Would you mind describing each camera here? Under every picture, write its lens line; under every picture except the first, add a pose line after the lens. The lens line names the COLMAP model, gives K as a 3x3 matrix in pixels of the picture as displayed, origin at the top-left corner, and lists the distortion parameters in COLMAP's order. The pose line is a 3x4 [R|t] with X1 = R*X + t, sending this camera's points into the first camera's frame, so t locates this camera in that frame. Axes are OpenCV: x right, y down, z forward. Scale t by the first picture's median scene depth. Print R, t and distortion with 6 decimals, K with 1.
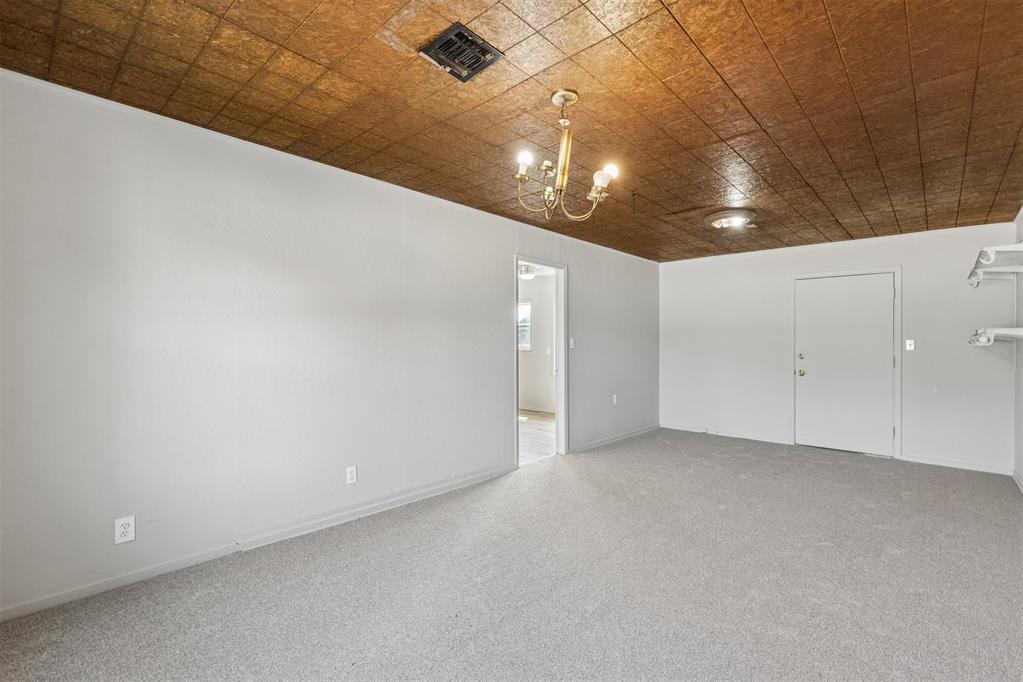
lens RADIAL K [[464.1, 0, 511.5], [0, 464.1, 341.0], [0, 0, 1]] dist [0.009954, 0.000040]
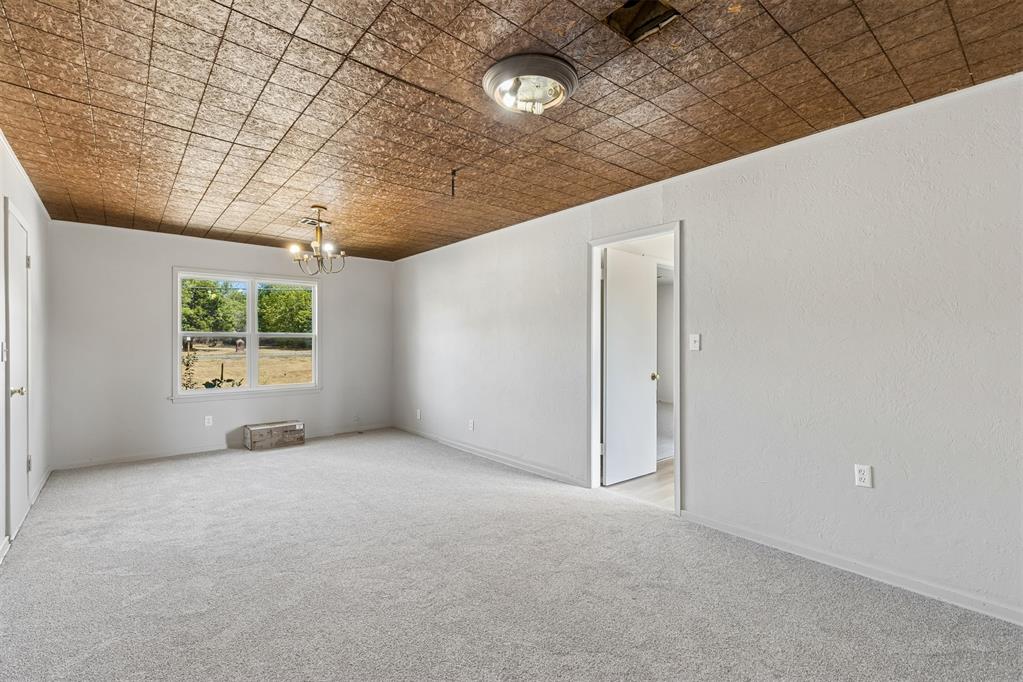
lens RADIAL K [[464.6, 0, 510.5], [0, 464.6, 345.4], [0, 0, 1]] dist [0.022114, -0.000271]
pose [[-0.132016, 0.000674, -0.991247, 0.977398], [0.007068, 0.999975, -0.000262, 0.008787], [0.991222, -0.007041, -0.132017, 1.061949]]
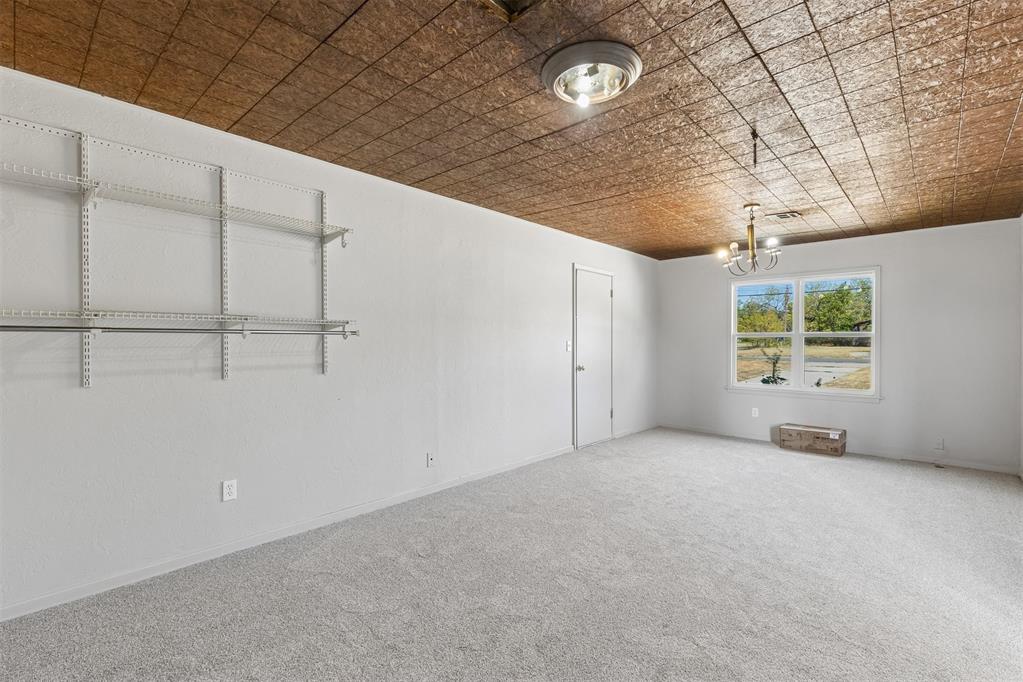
lens RADIAL K [[464.1, 0, 511.5], [0, 464.1, 341.0], [0, 0, 1]] dist [0.009954, 0.000040]
pose [[-0.999928, -0.011749, 0.002433, 0.528541], [-0.011769, 0.999896, -0.008354, 0.011955], [-0.002334, -0.008382, -0.999962, 1.525731]]
